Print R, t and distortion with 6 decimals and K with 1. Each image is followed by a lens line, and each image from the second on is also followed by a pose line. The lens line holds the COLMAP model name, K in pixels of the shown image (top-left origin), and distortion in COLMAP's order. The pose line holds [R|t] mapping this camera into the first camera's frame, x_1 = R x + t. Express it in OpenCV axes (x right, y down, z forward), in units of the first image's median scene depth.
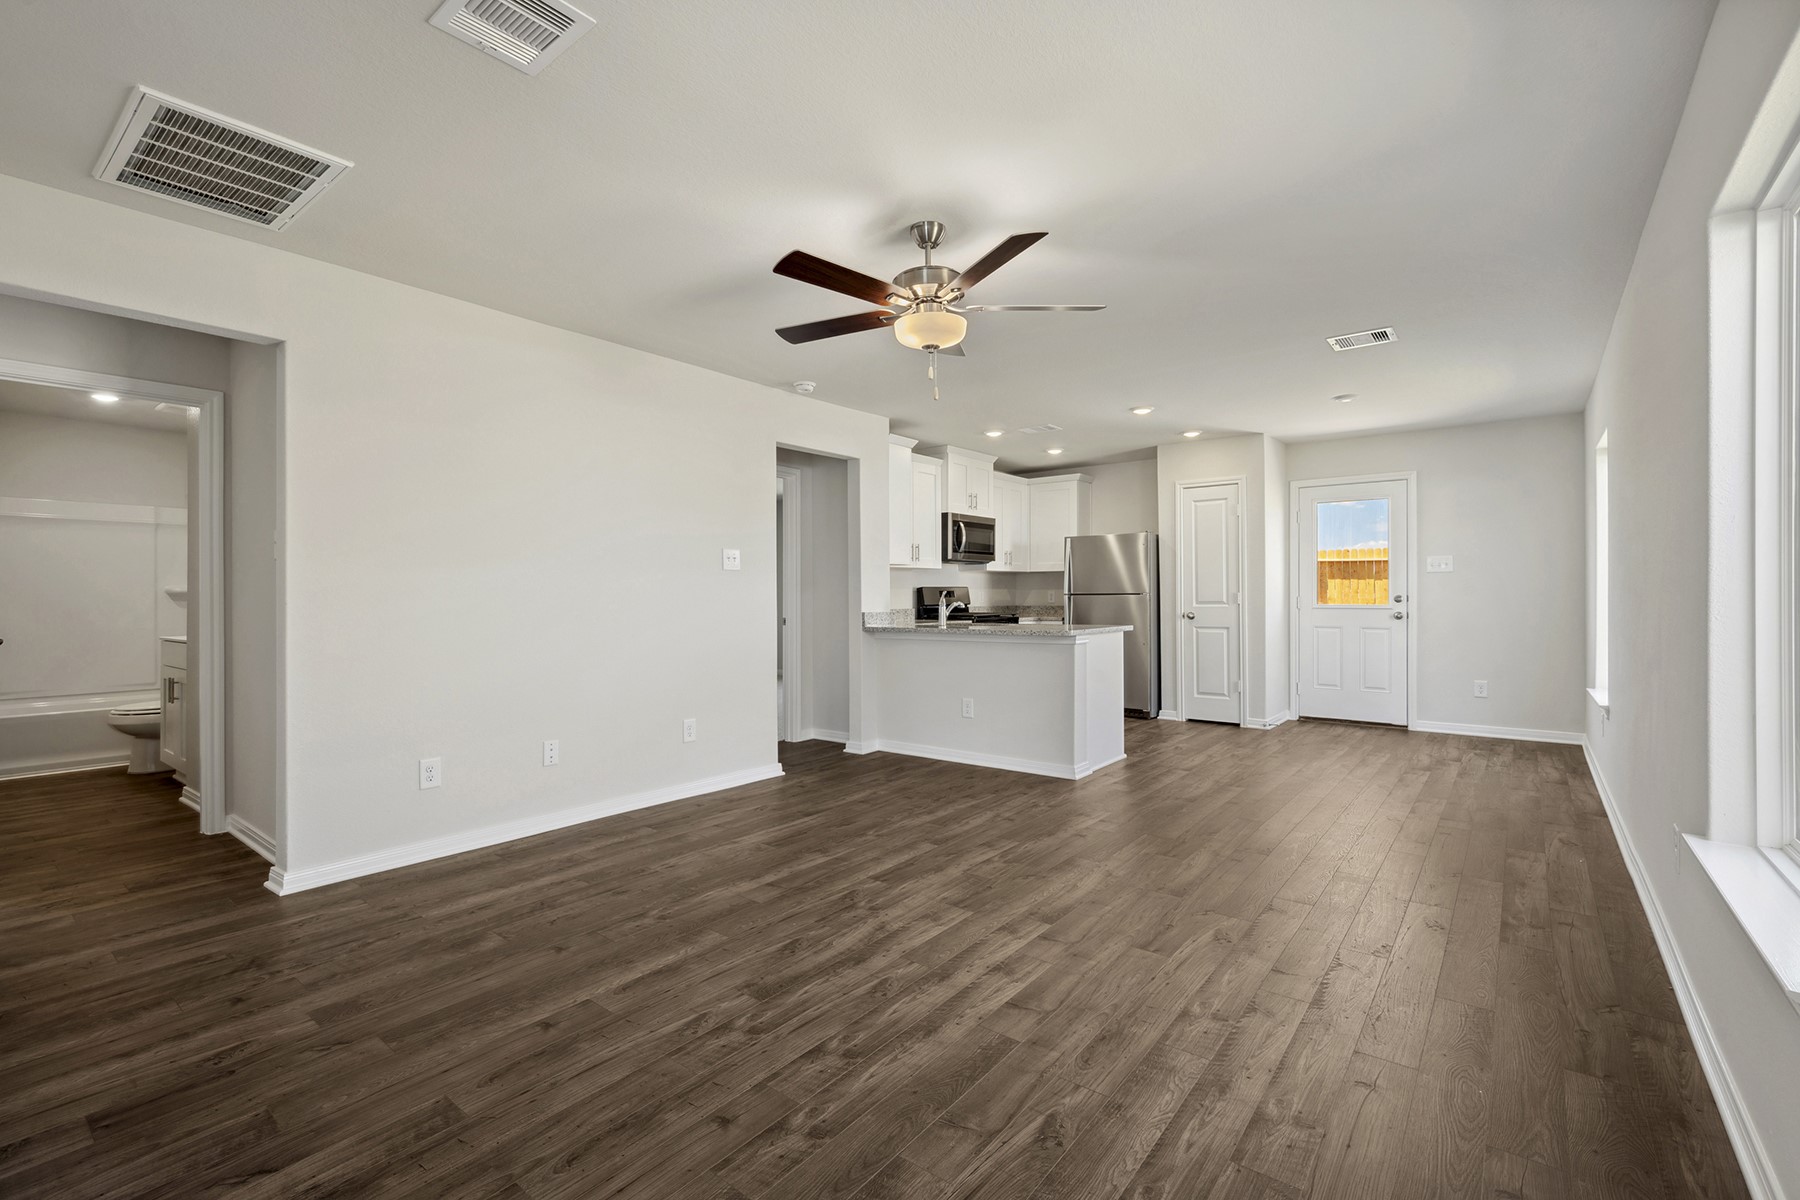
lens RADIAL K [[797.7, 0, 894.5], [0, 797.7, 602.9], [0, 0, 1]] dist [0.007347, 0.000428]
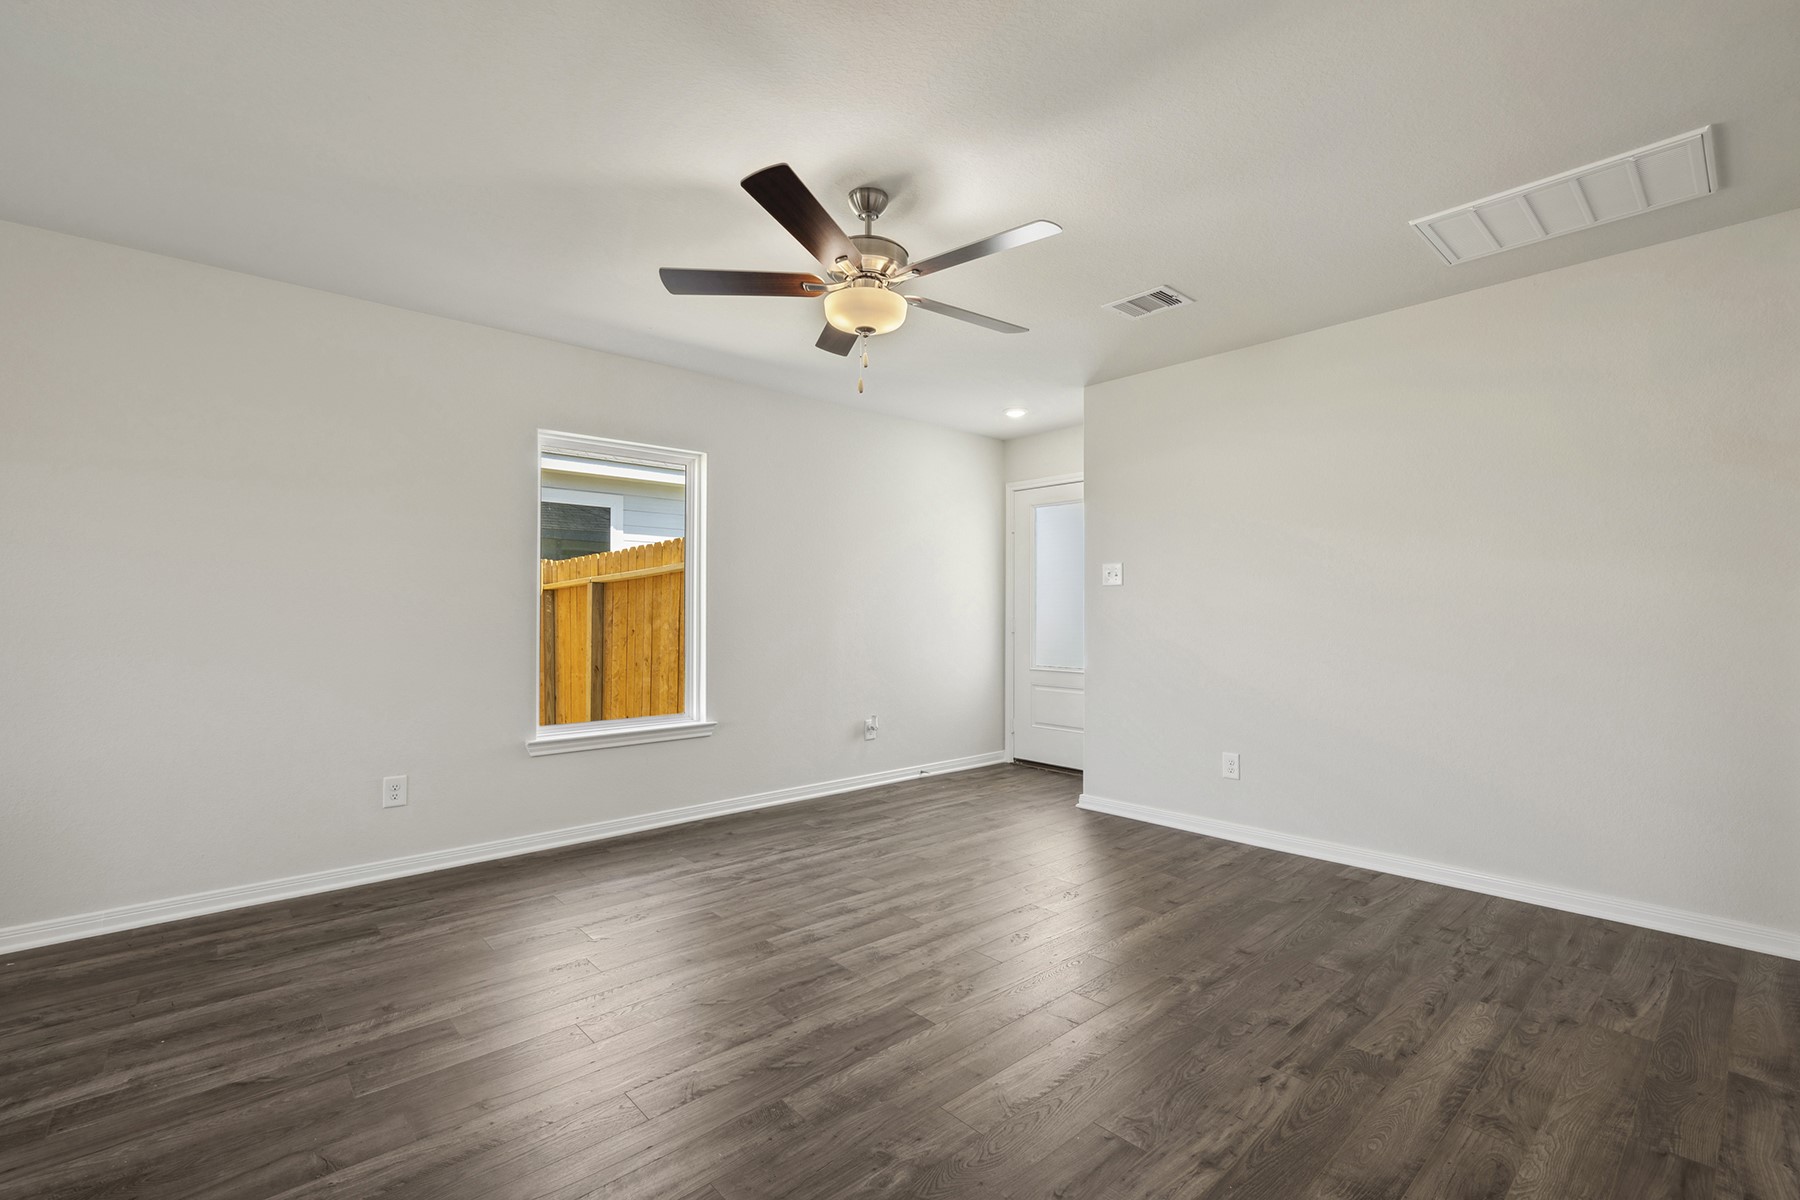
lens RADIAL K [[797.7, 0, 894.5], [0, 797.7, 602.9], [0, 0, 1]] dist [0.007347, 0.000428]
pose [[-0.985184, 0.006327, 0.171383, -0.144845], [0.005808, 0.999977, -0.003532, -0.021189], [-0.171401, -0.002484, -0.985198, 2.019756]]
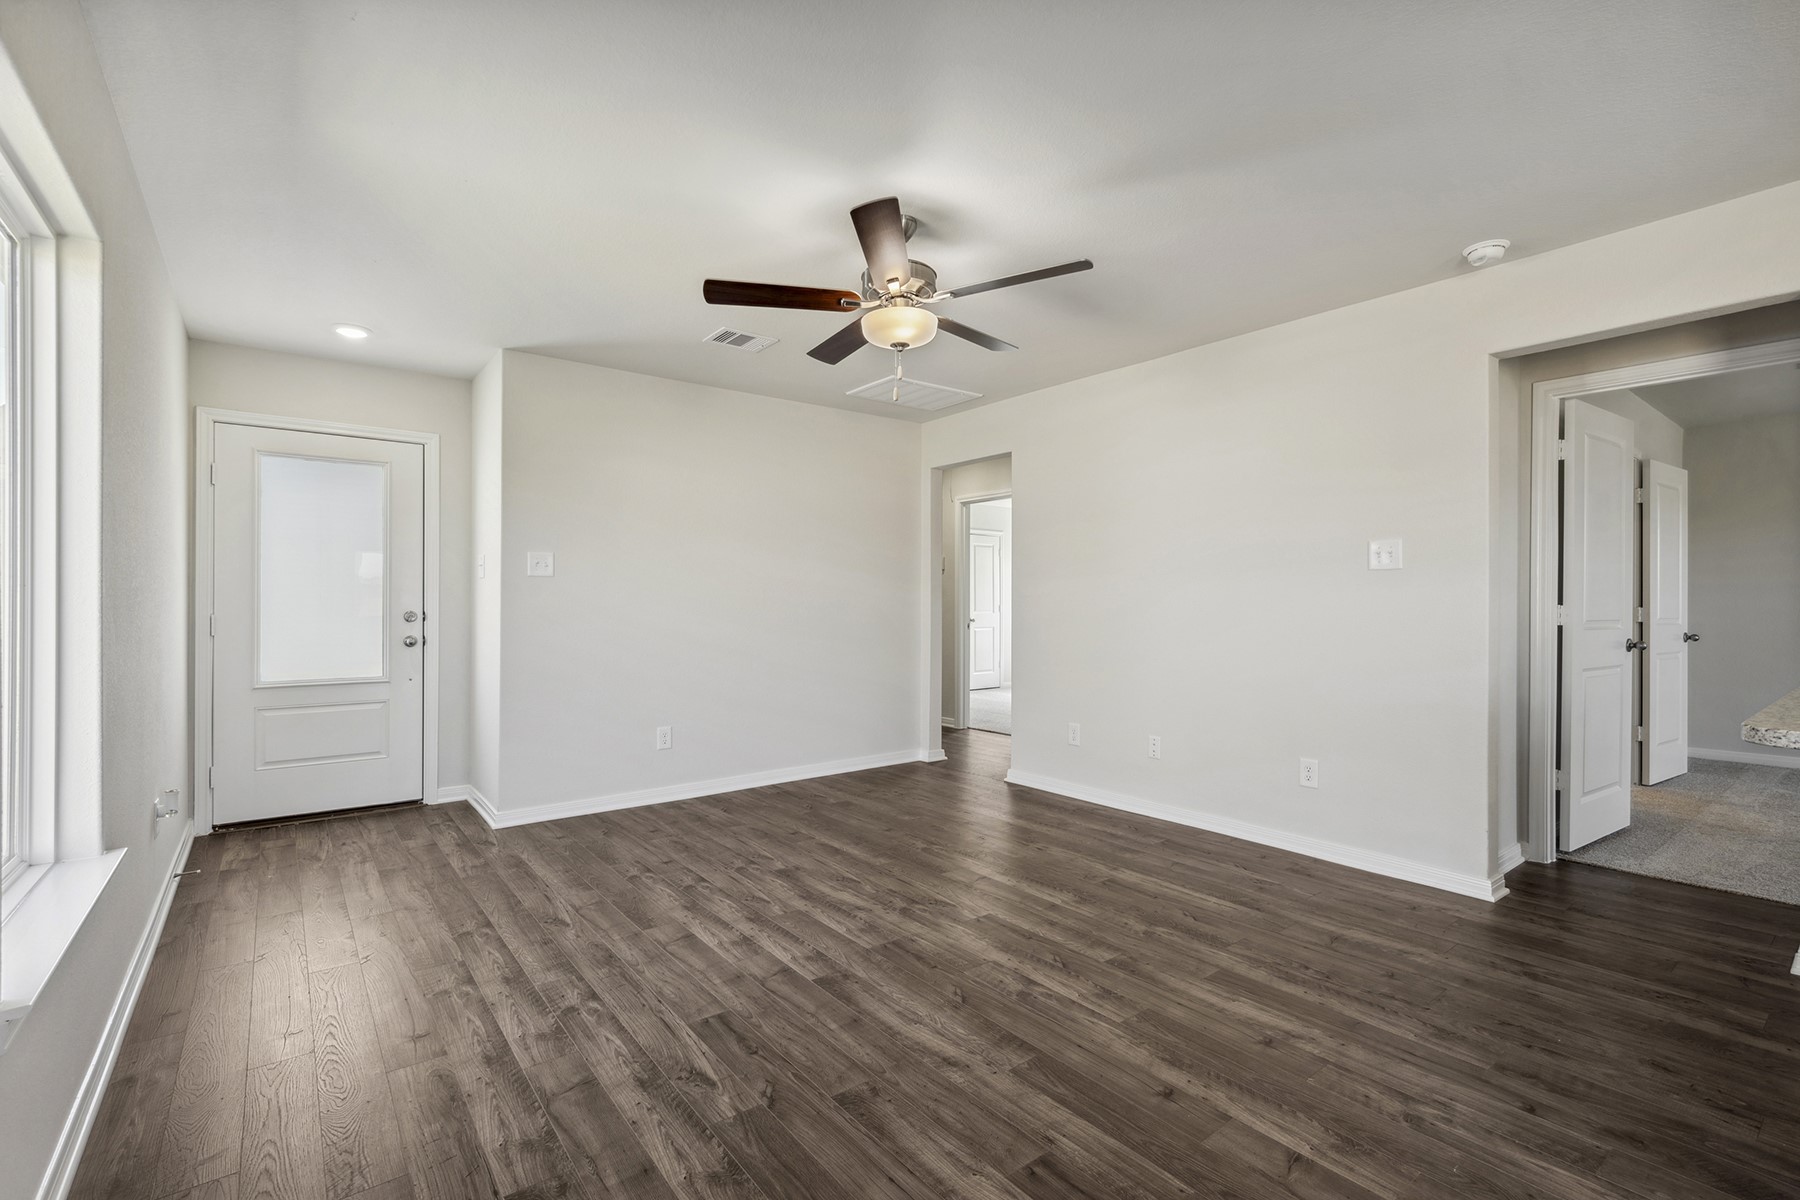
lens RADIAL K [[797.7, 0, 894.5], [0, 797.7, 602.9], [0, 0, 1]] dist [0.007347, 0.000428]
pose [[-0.243294, 0.002097, -0.969950, 1.059174], [-0.006434, 0.999972, 0.003776, -0.020471], [0.969931, 0.007160, -0.243273, 1.334276]]
